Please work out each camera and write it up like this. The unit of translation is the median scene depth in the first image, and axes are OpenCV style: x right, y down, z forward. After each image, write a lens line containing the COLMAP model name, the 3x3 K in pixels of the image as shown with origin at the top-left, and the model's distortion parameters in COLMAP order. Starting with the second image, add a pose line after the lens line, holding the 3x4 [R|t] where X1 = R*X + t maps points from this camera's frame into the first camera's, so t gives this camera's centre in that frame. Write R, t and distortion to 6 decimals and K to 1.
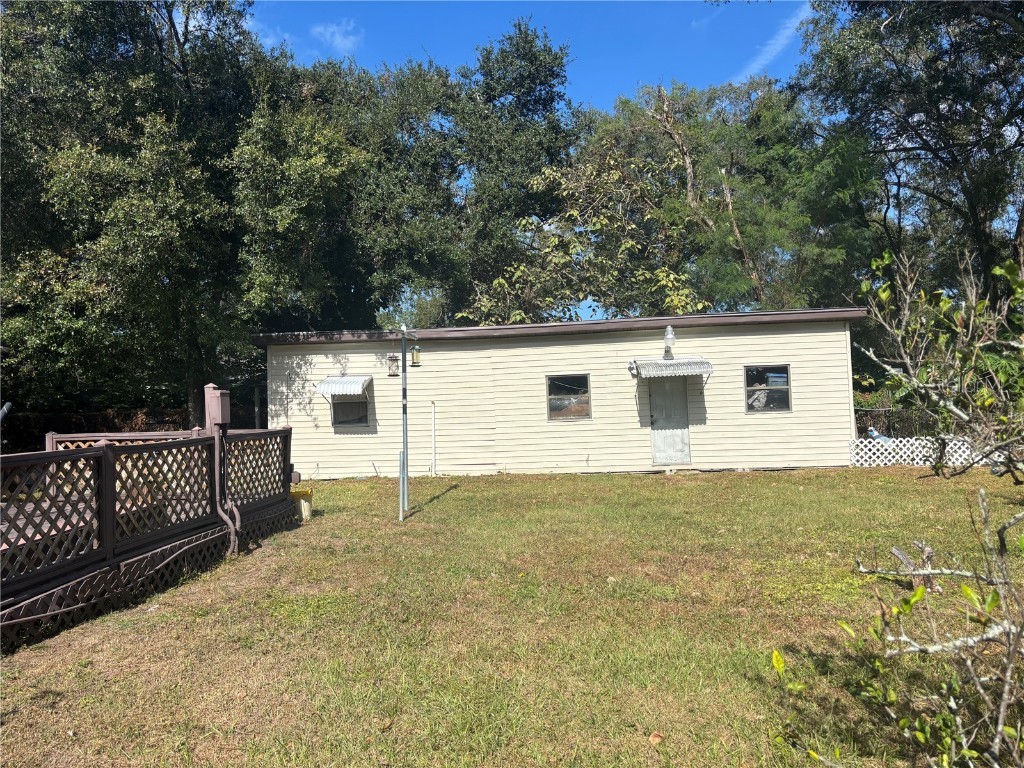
lens RADIAL K [[782.7, 0, 512.0], [0, 782.7, 384.0], [0, 0, 1]] dist [0.046093, -0.000374]
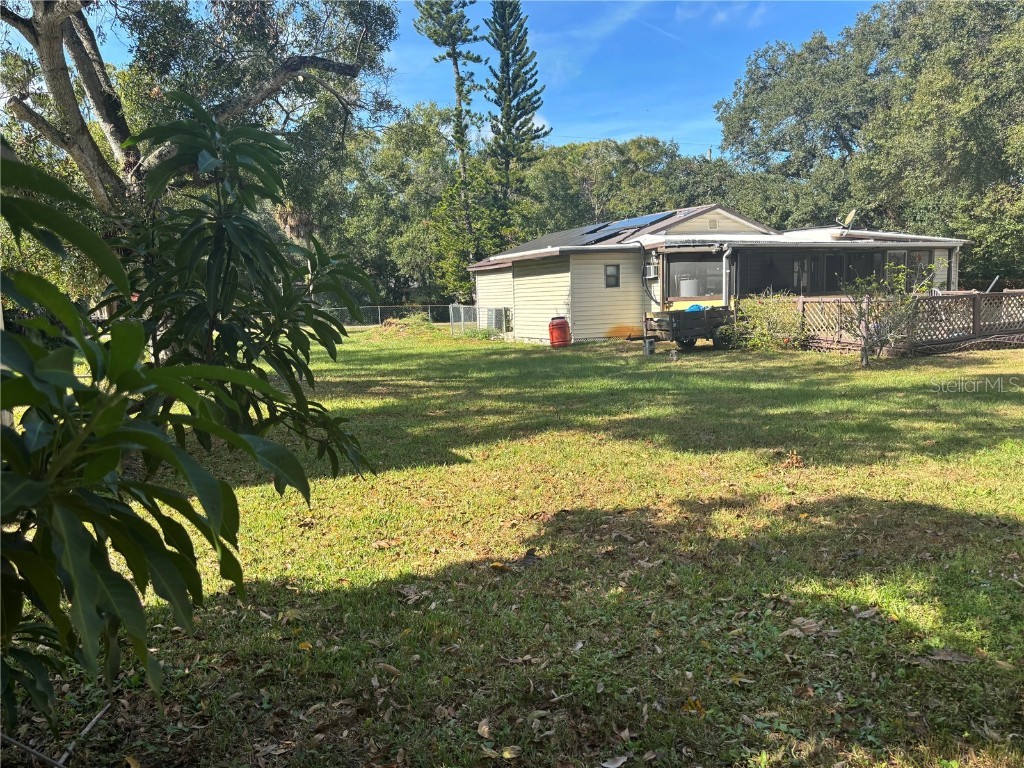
lens RADIAL K [[829.7, 0, 512.0], [0, 829.7, 384.0], [0, 0, 1]] dist [0.098983, -0.088502]
pose [[0.534207, 0.096627, -0.839813, 0.450694], [0.027844, 0.990896, 0.131722, -0.010386], [0.844895, -0.093750, 0.526653, -0.934759]]
